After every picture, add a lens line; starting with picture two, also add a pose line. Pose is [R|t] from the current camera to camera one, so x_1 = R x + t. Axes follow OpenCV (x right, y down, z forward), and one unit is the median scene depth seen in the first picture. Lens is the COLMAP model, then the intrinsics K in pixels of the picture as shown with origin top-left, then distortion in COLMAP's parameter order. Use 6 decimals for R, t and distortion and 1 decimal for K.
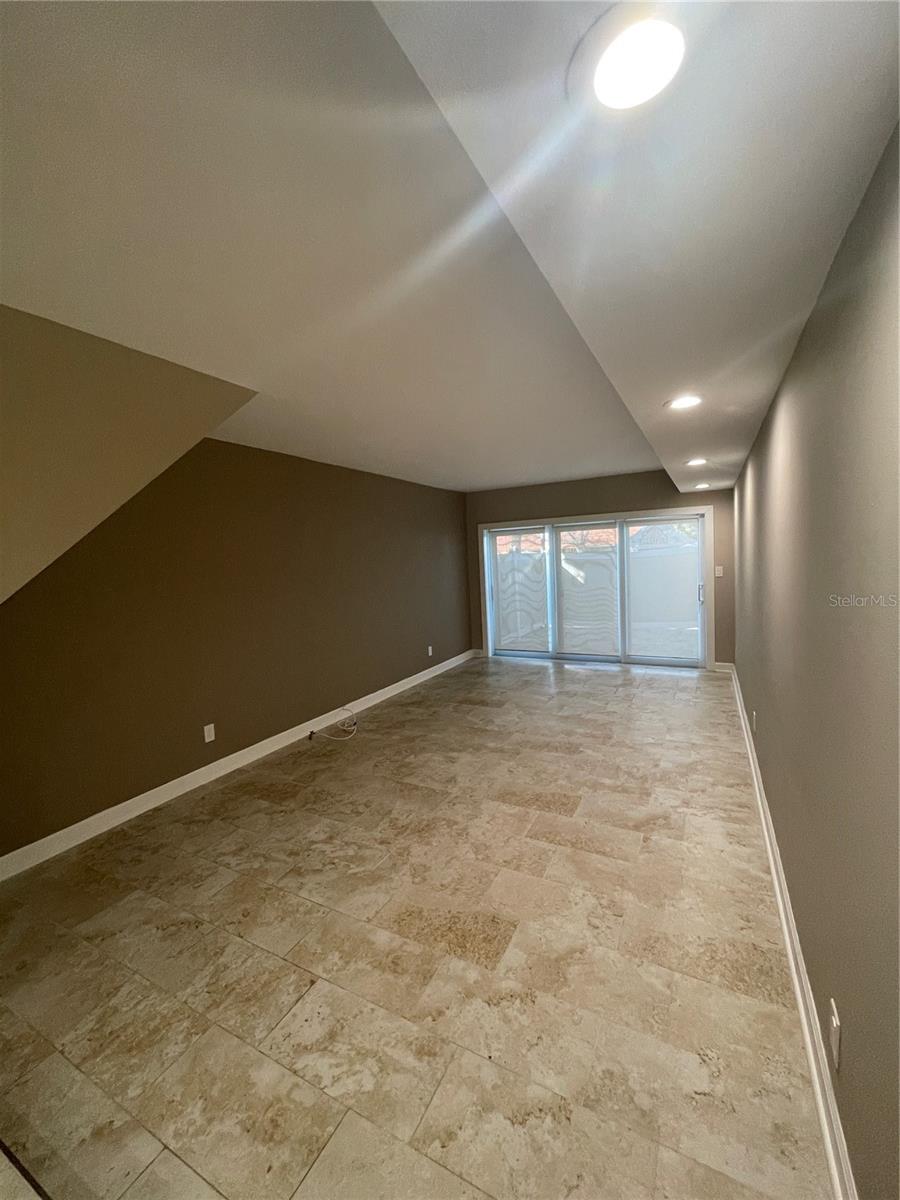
lens RADIAL K [[481.6, 0, 447.7], [0, 481.6, 591.1], [0, 0, 1]] dist [0.001138, 0.000390]
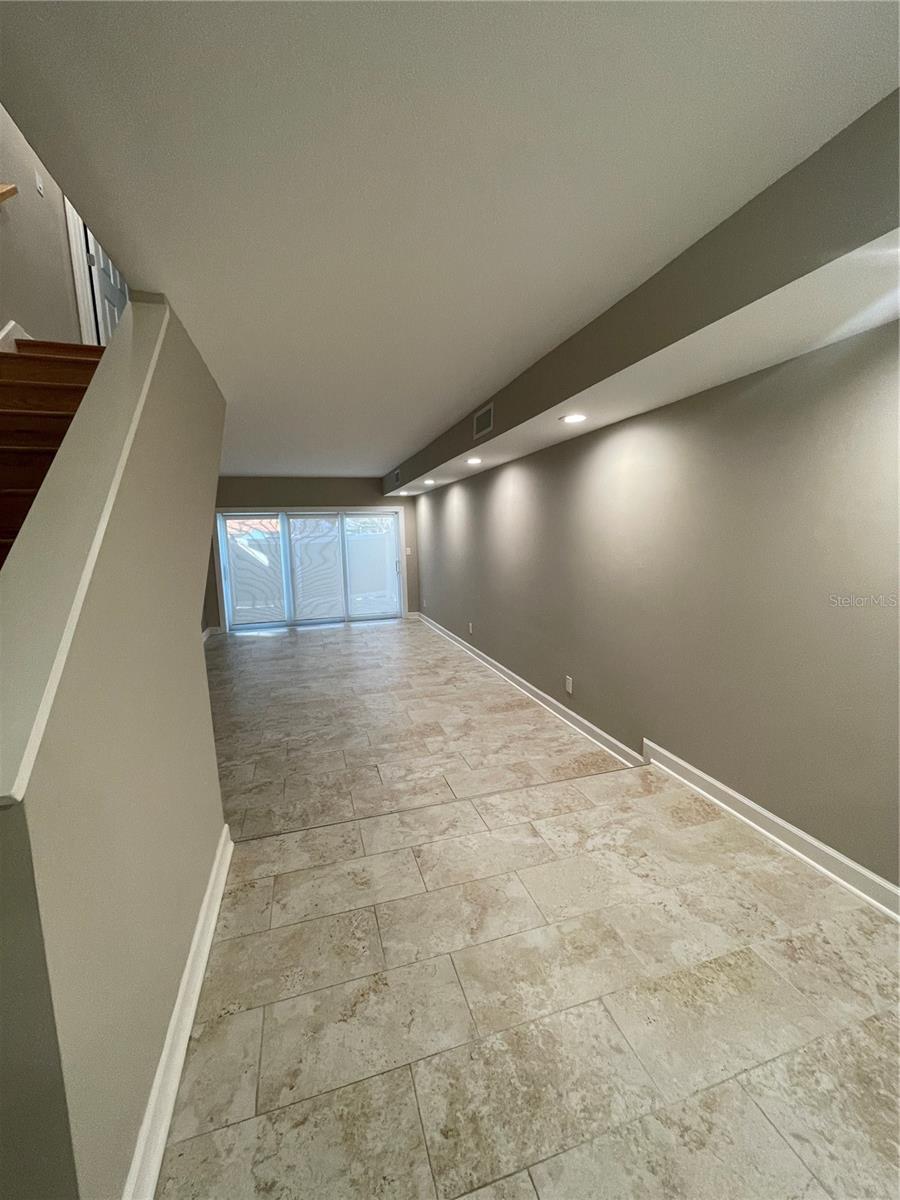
lens RADIAL K [[481.6, 0, 447.7], [0, 481.6, 591.1], [0, 0, 1]] dist [0.001138, 0.000390]
pose [[0.709330, -0.055058, 0.702723, -0.888085], [0.041197, 0.998479, 0.036647, 0.072451], [-0.703671, 0.002955, 0.710519, -0.312275]]
